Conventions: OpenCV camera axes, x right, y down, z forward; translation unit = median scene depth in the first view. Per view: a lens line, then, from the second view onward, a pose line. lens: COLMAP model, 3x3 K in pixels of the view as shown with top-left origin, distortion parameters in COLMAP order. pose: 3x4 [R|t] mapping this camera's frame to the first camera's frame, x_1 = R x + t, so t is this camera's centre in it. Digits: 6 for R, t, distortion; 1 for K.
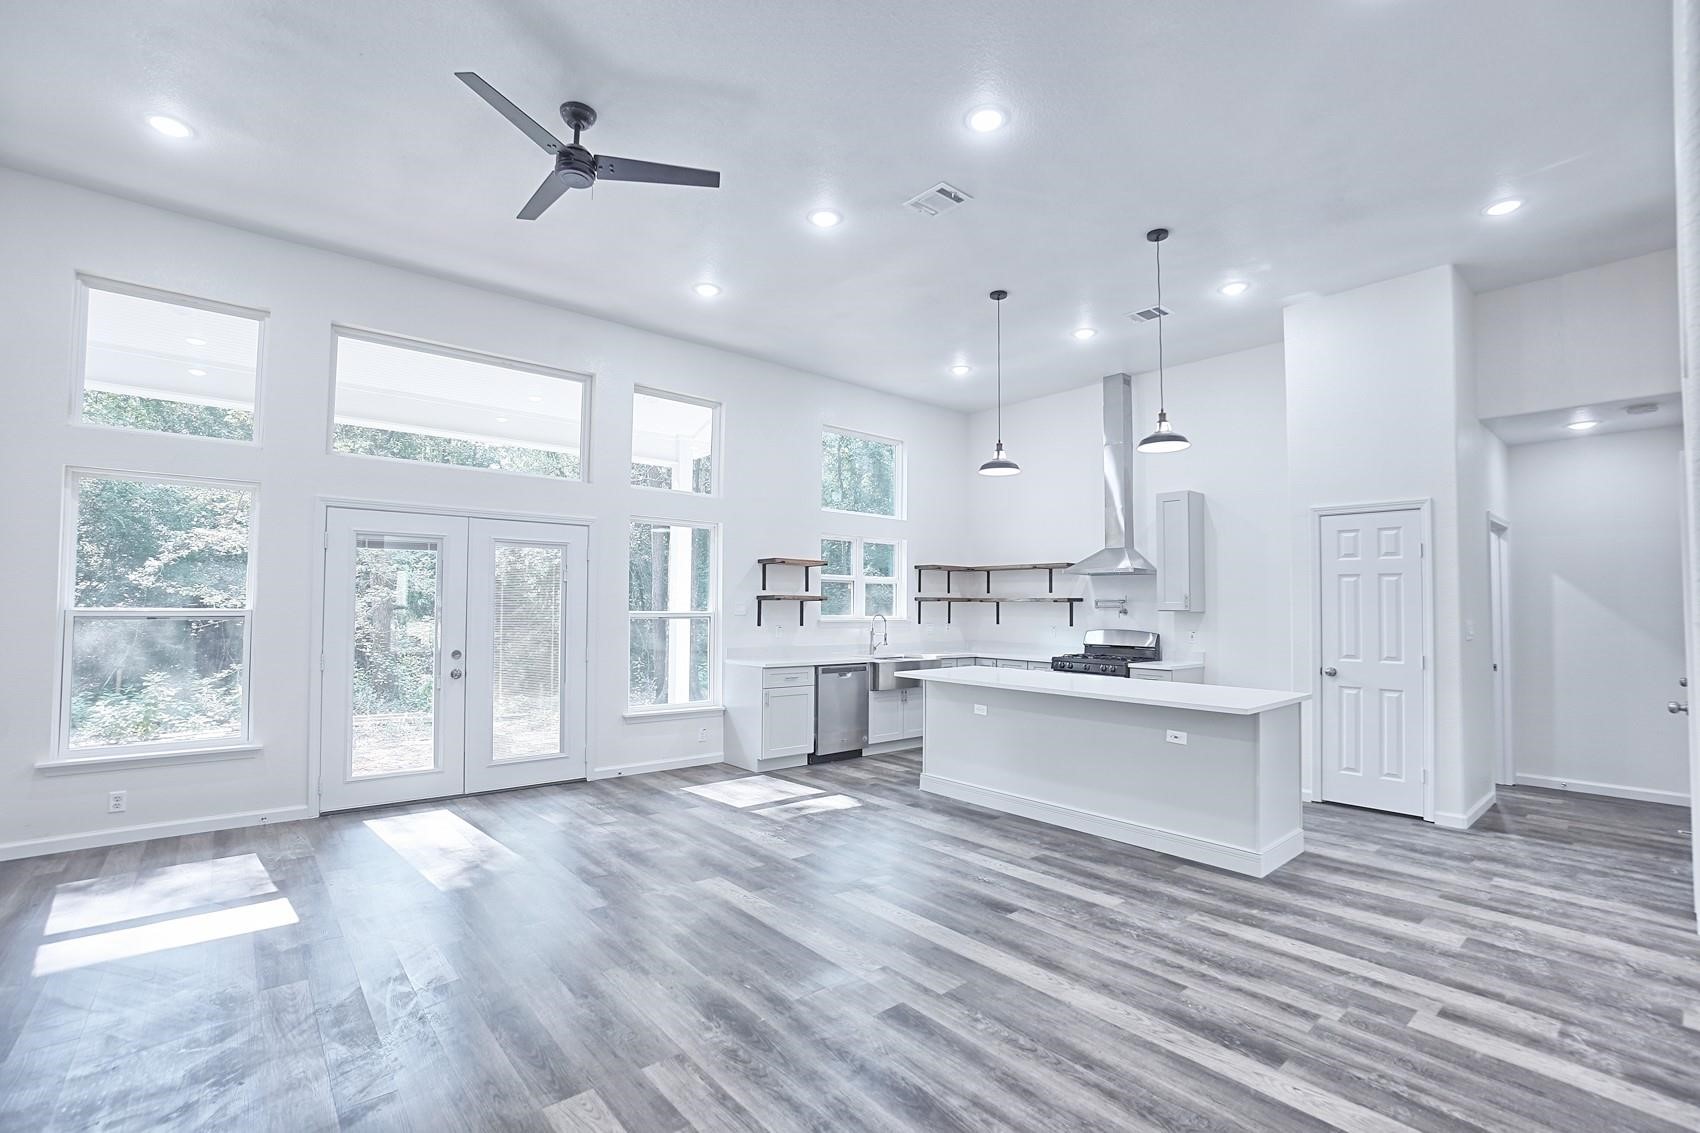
lens RADIAL K [[759.0, 0, 843.4], [0, 759.0, 563.4], [0, 0, 1]] dist [-0.063593, 0.022724]
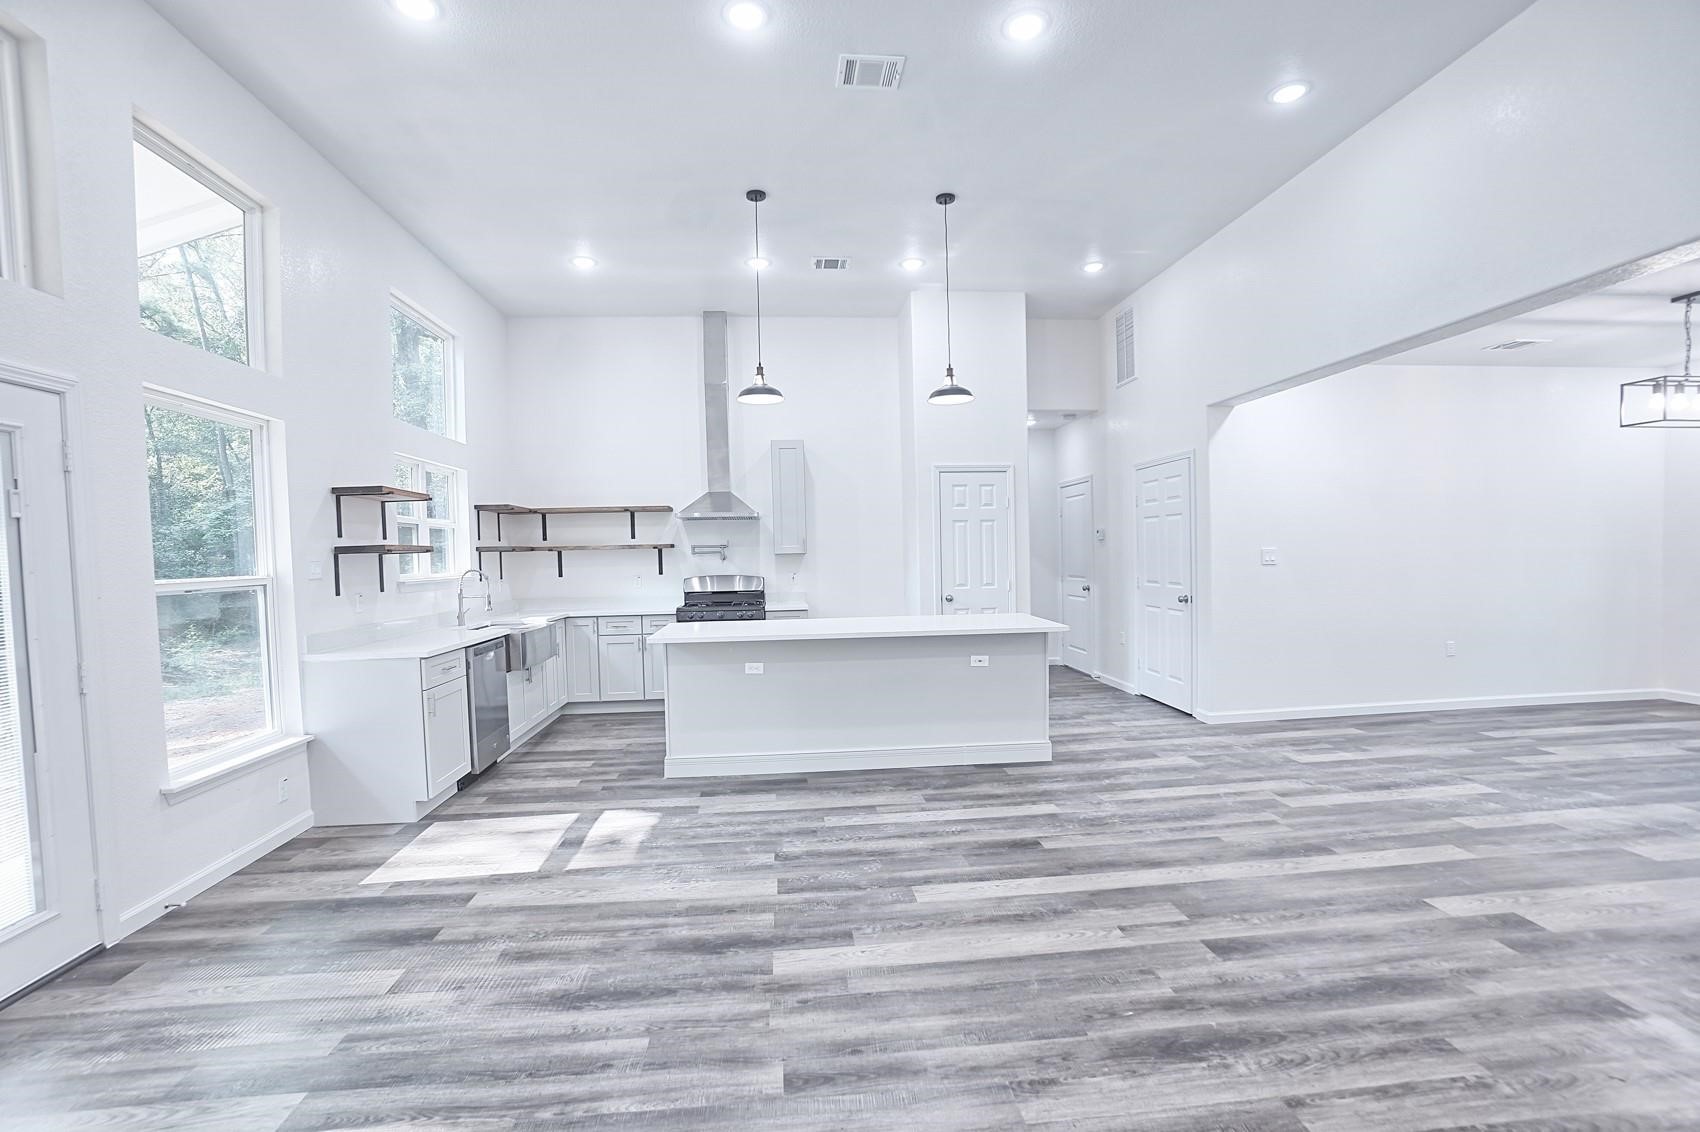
lens RADIAL K [[759.0, 0, 843.4], [0, 759.0, 562.9], [0, 0, 1]] dist [-0.063593, 0.022724]
pose [[0.570842, -0.034380, 0.820340, -0.500050], [-0.018710, 0.998319, 0.054858, 0.020802], [-0.820847, -0.046664, 0.569239, 0.432182]]
